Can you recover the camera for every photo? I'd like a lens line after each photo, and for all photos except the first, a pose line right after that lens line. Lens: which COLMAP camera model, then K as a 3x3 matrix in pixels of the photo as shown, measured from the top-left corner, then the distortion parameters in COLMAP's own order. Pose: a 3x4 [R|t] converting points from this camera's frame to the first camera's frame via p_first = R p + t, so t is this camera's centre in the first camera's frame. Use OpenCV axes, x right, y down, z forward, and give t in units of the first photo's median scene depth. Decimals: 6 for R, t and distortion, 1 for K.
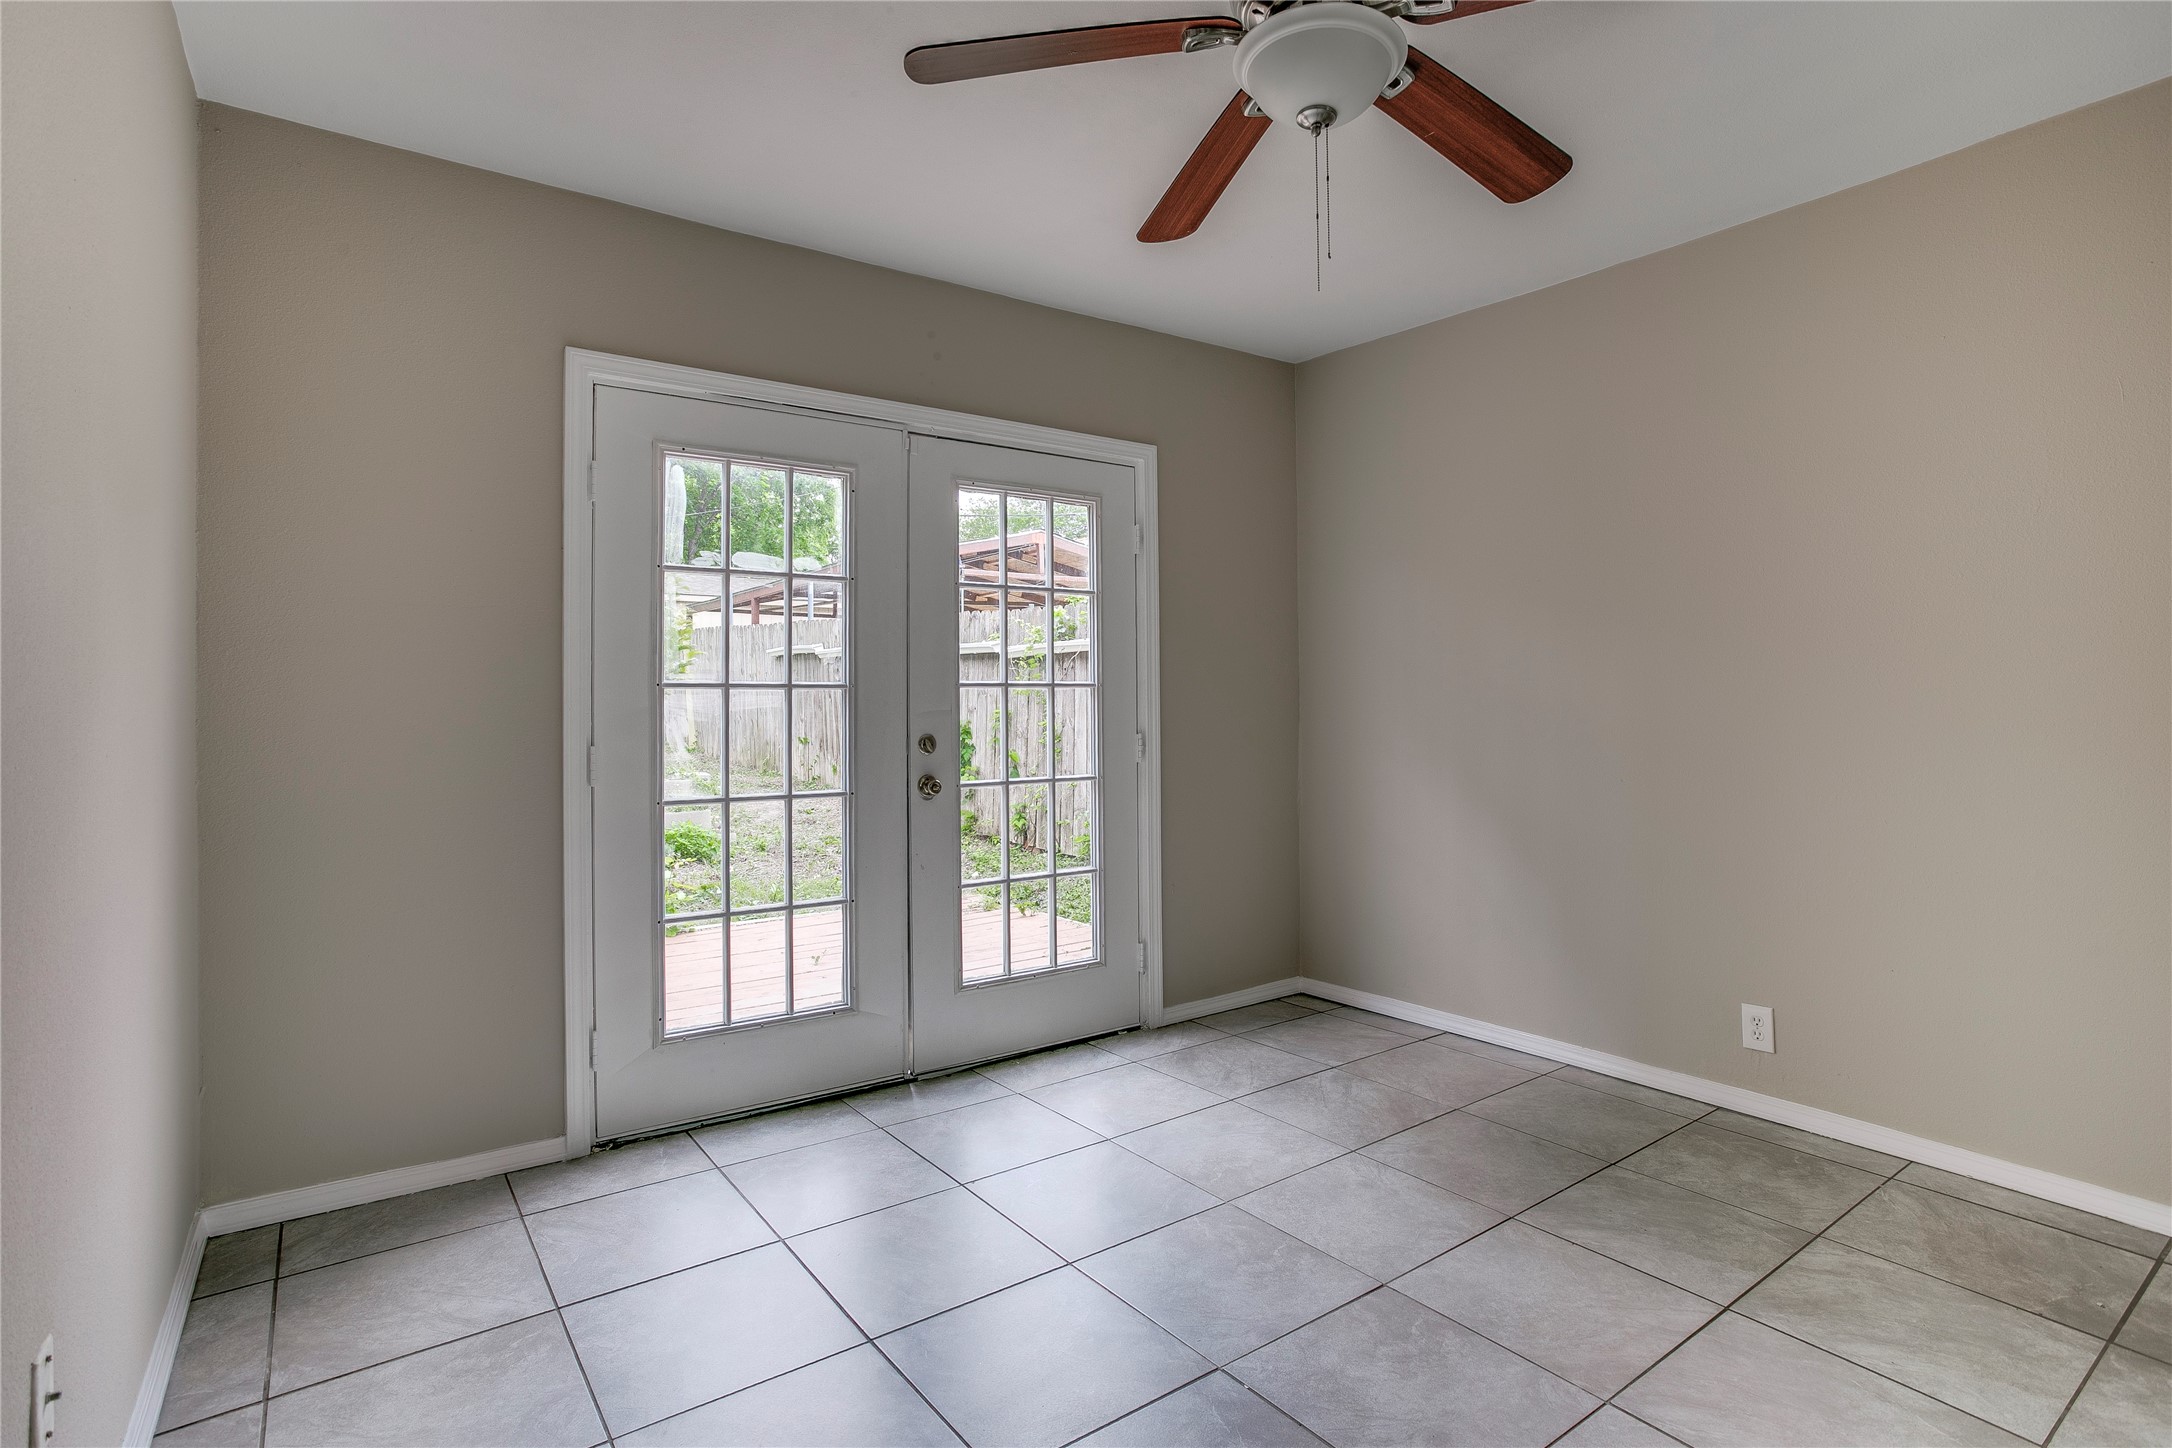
lens RADIAL K [[1065.4, 0, 1068.1], [0, 1065.4, 707.7], [0, 0, 1]] dist [0.002964, 0.001799]
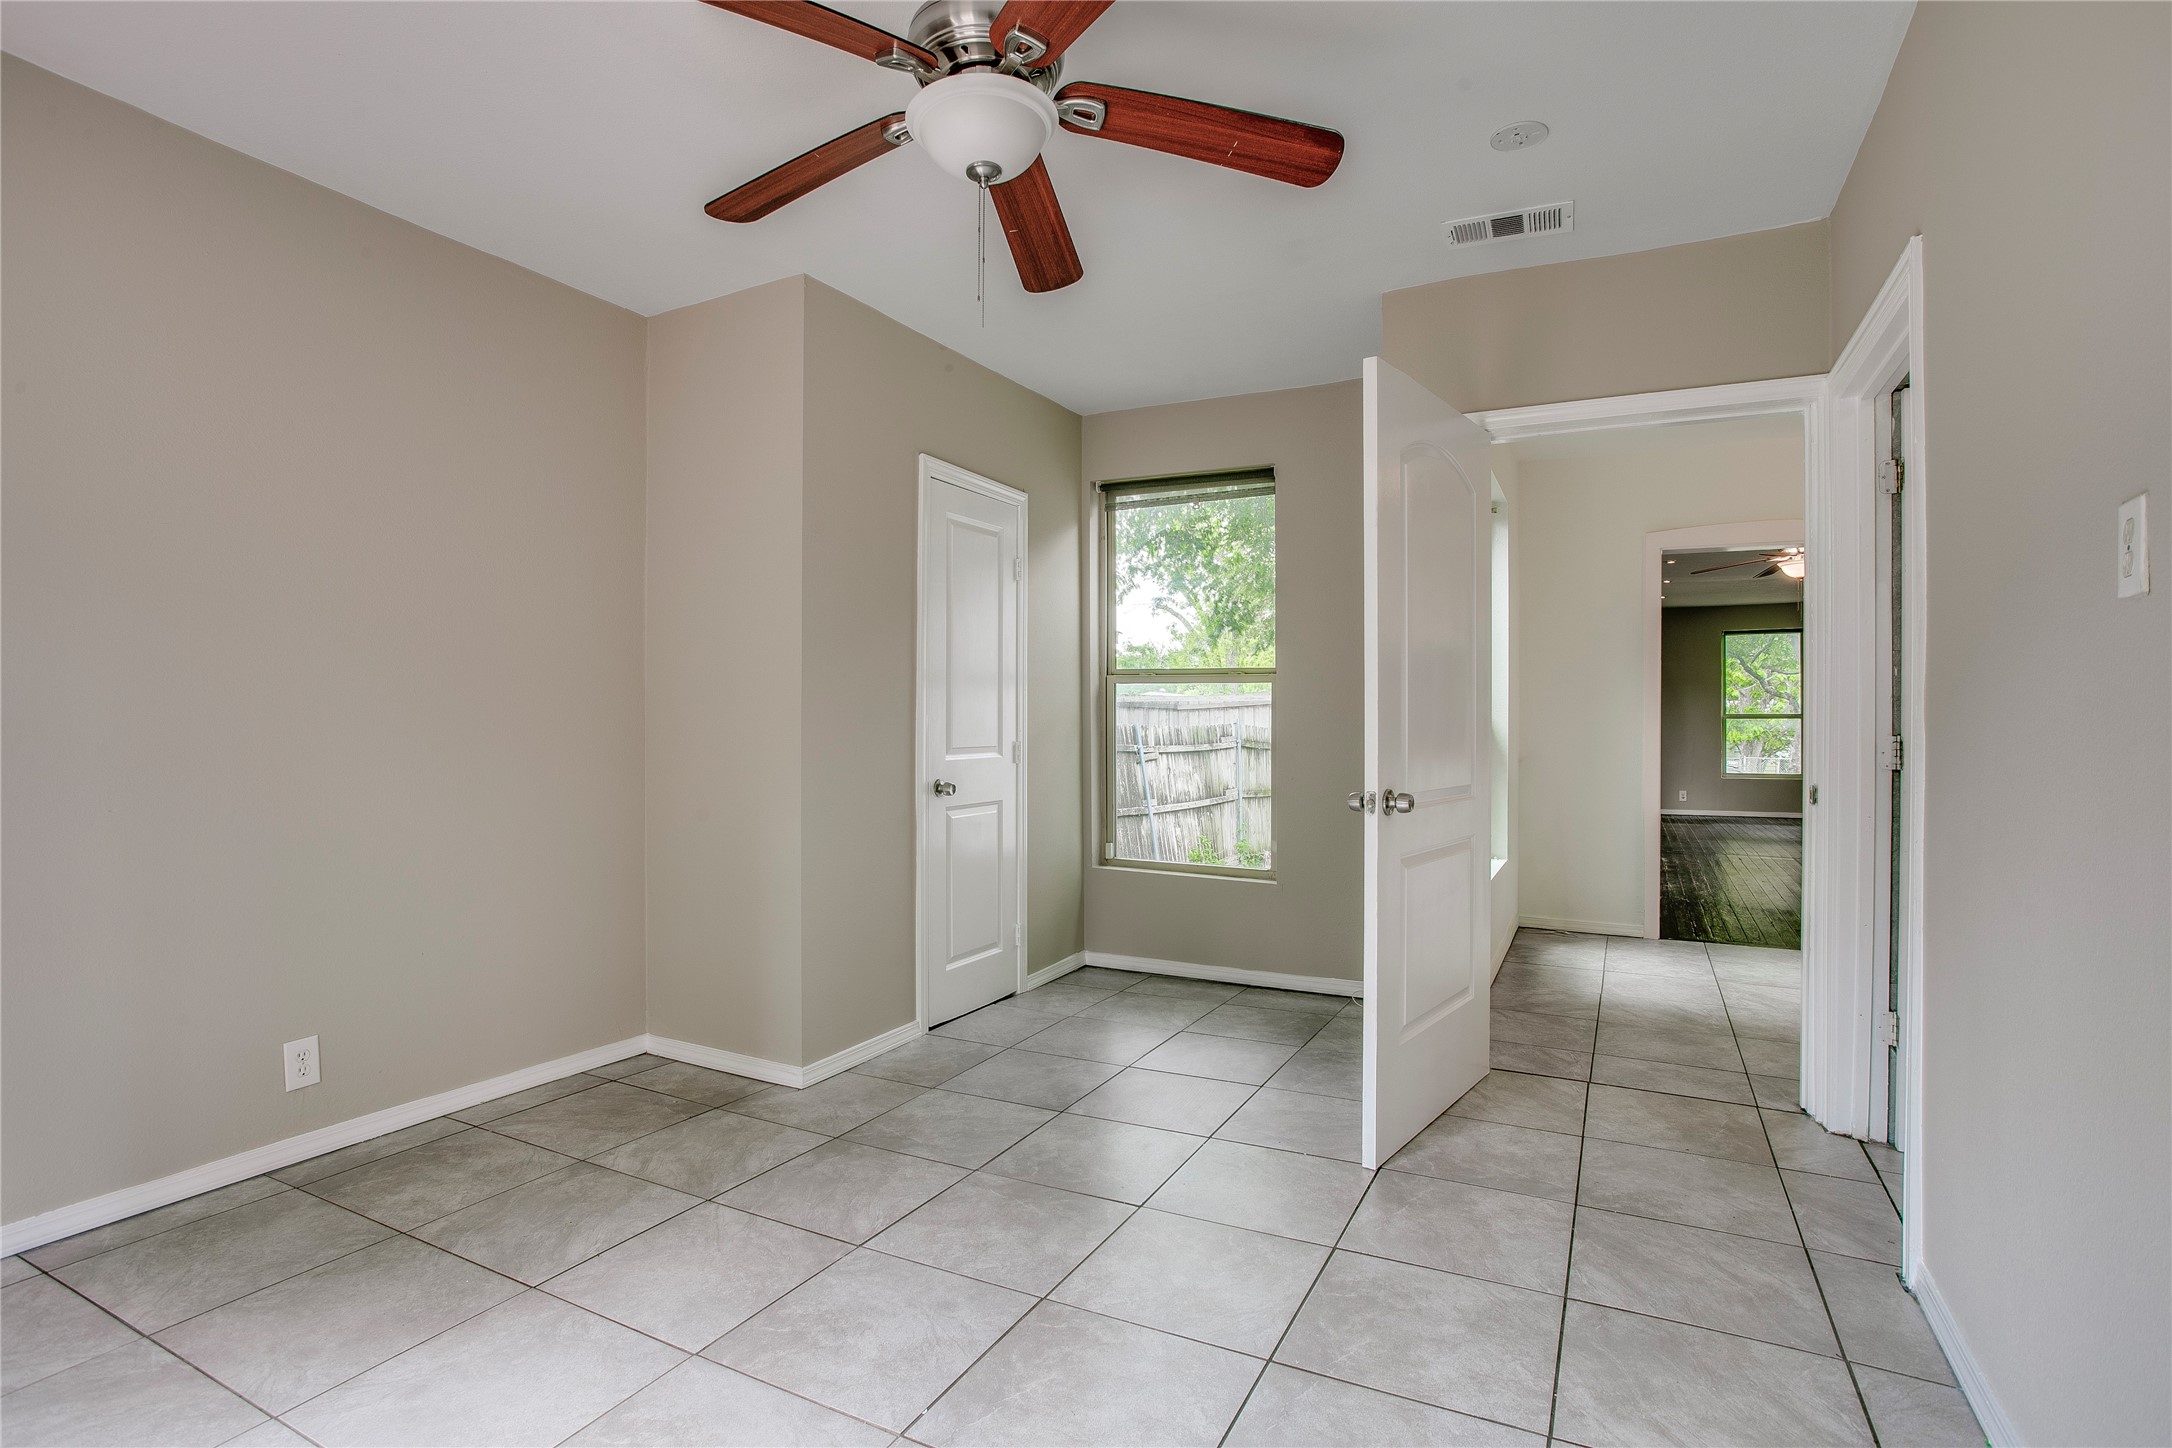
lens RADIAL K [[1065.4, 0, 1079.4], [0, 1065.4, 730.2], [0, 0, 1]] dist [0.002964, 0.001799]
pose [[-0.432027, -0.001718, 0.901859, -0.533873], [0.002659, 0.999991, 0.003179, 0.015625], [-0.901857, 0.003771, -0.432019, 0.908510]]
